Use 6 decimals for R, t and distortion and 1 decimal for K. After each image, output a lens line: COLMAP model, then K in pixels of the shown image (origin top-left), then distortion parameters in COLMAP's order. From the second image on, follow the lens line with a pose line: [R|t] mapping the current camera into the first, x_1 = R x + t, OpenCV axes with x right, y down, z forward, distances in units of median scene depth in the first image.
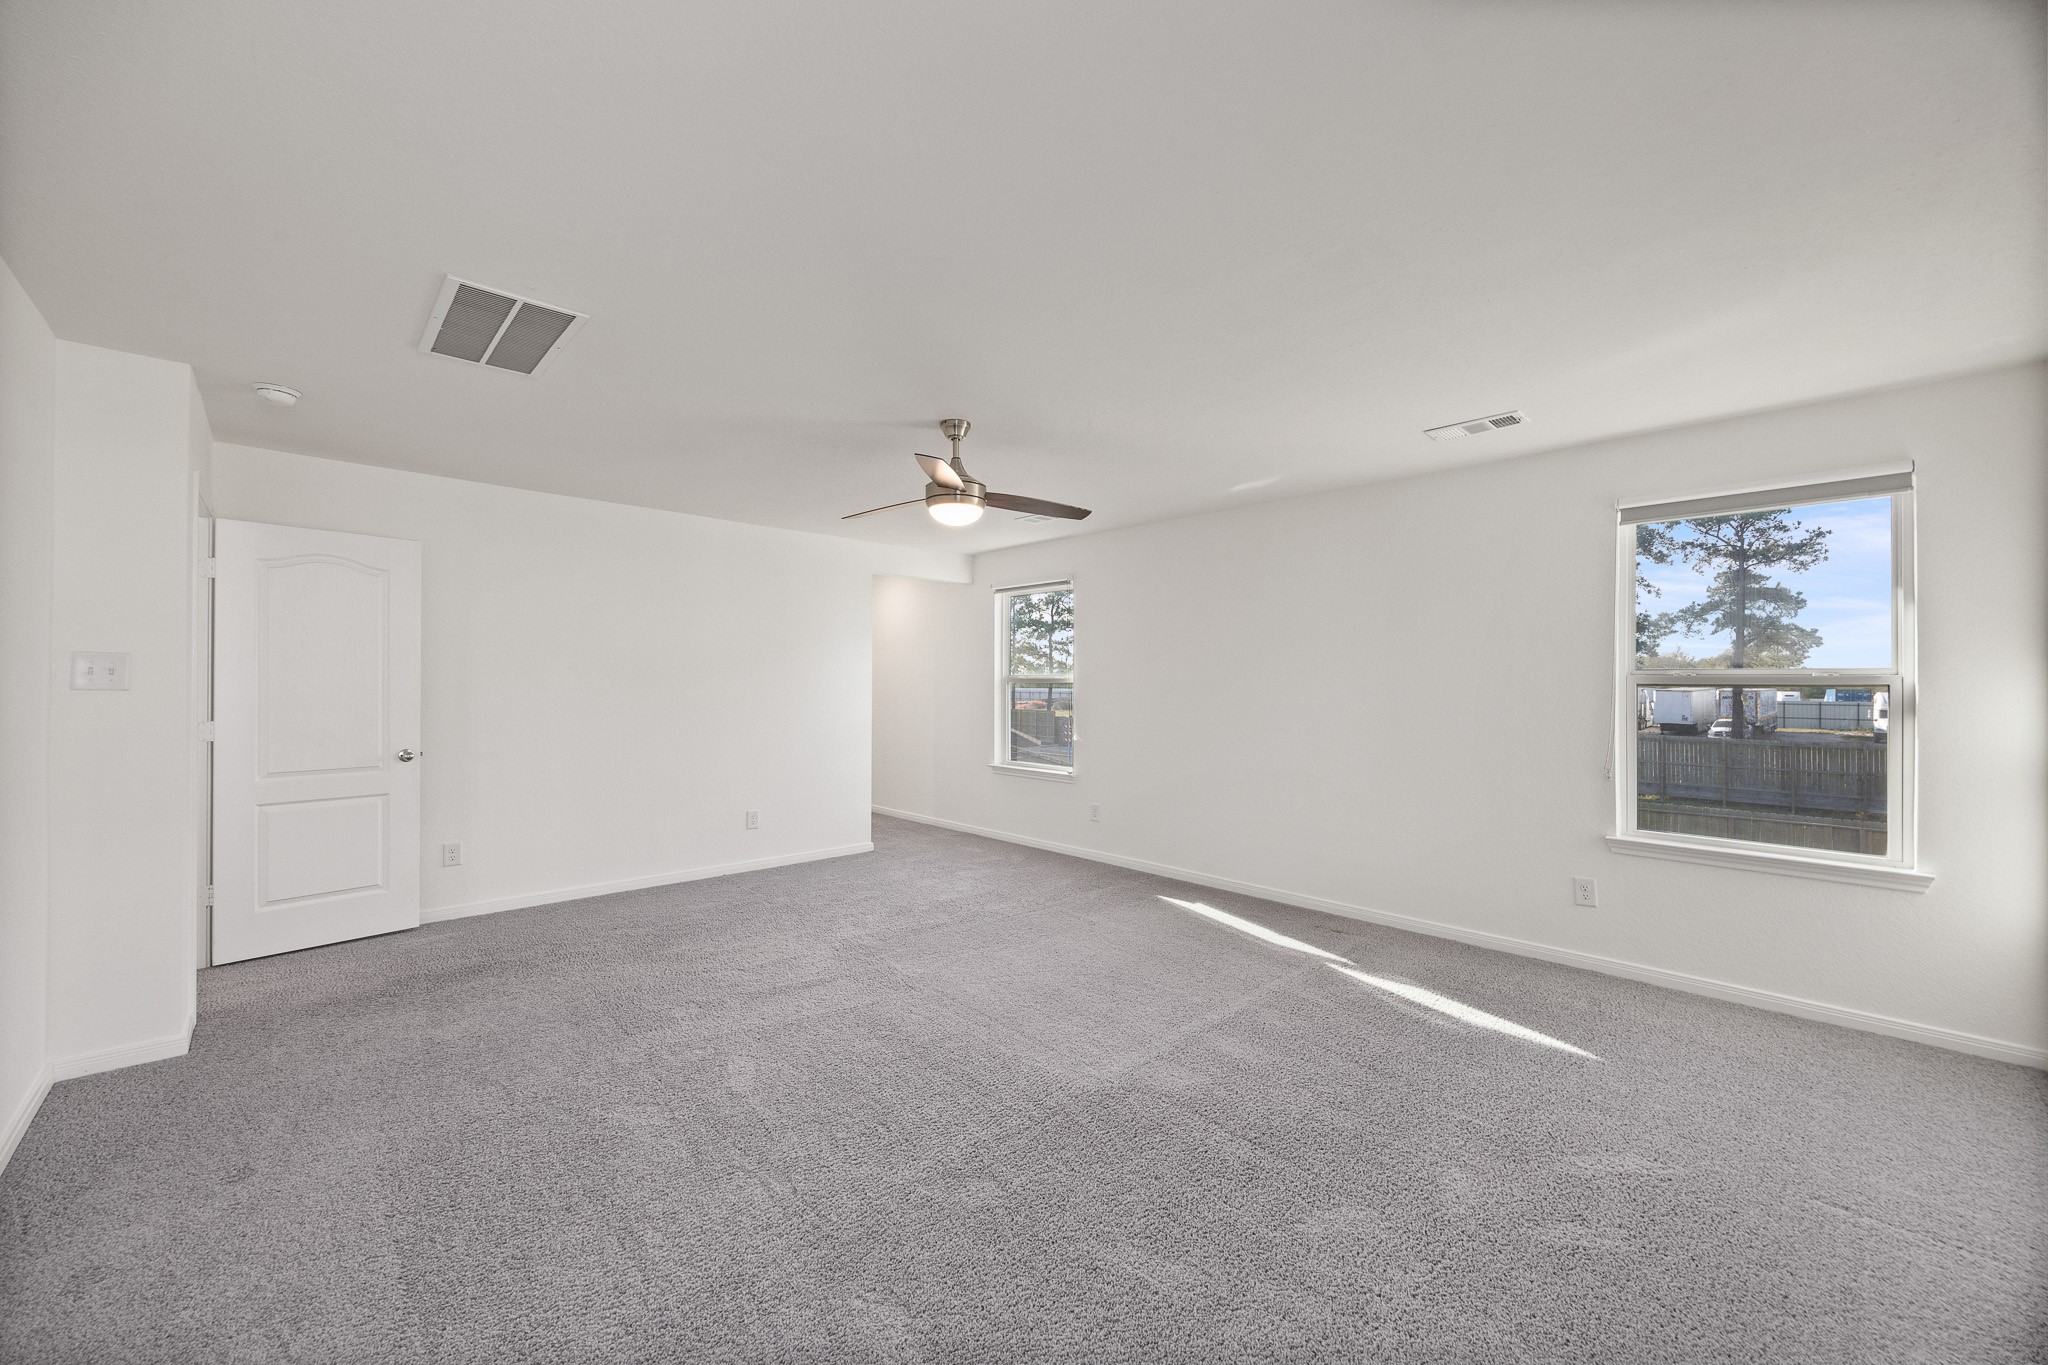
lens RADIAL K [[781.0, 0, 1017.7], [0, 781.0, 683.8], [0, 0, 1]] dist [-0.000769, 0.000186]
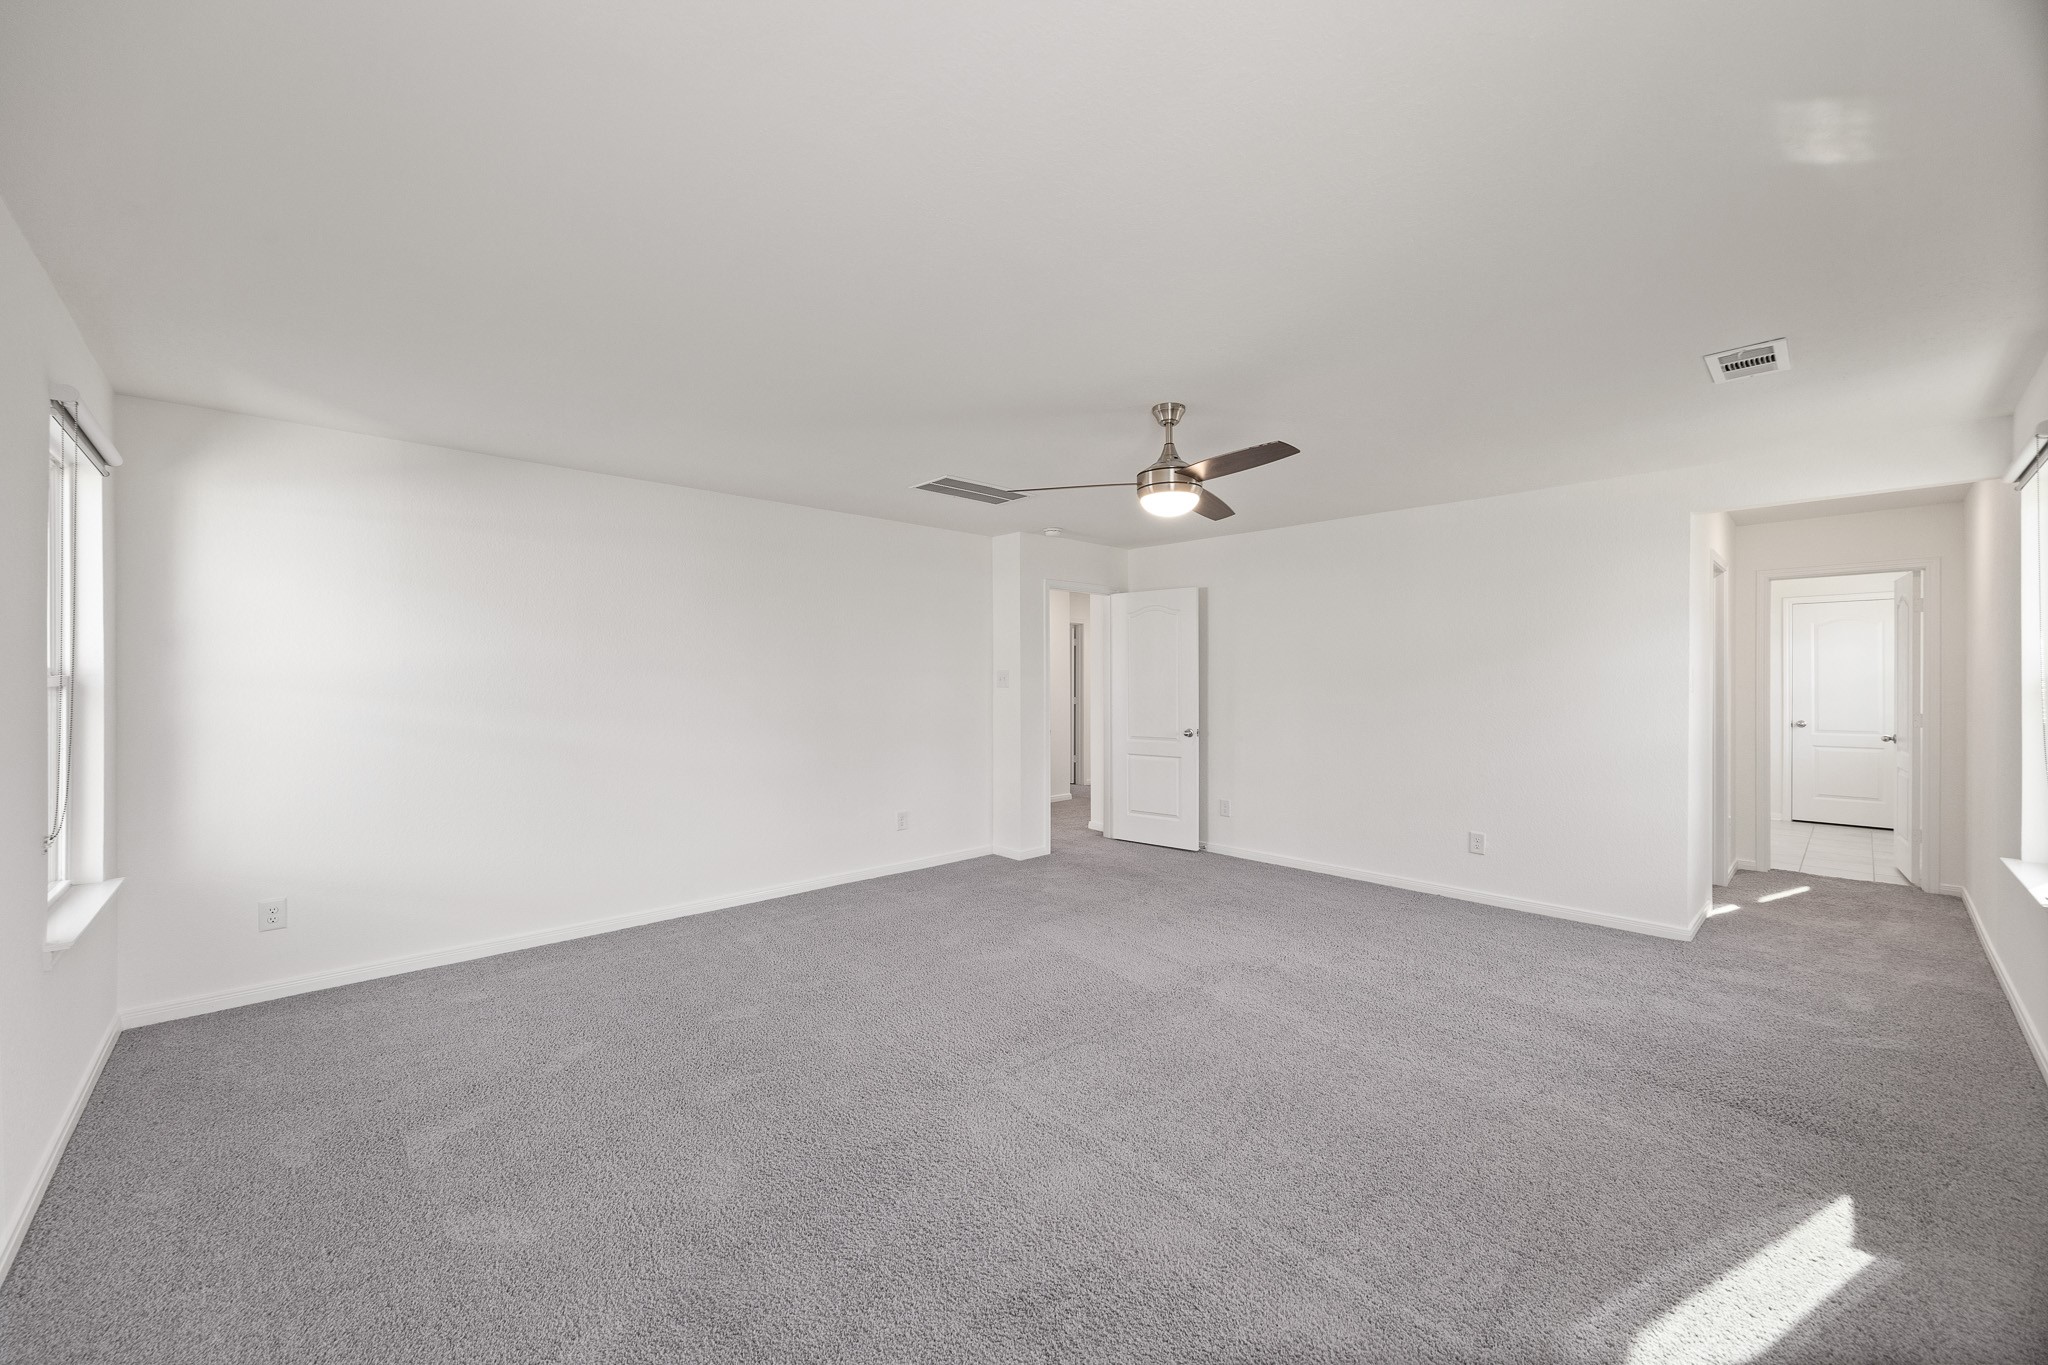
lens RADIAL K [[781.0, 0, 1017.7], [0, 781.0, 683.8], [0, 0, 1]] dist [-0.000769, 0.000186]
pose [[0.006347, 0.000924, -0.999979, 0.704052], [0.000325, 1.000000, 0.000926, -0.002500], [0.999980, -0.000331, 0.006347, 0.665915]]
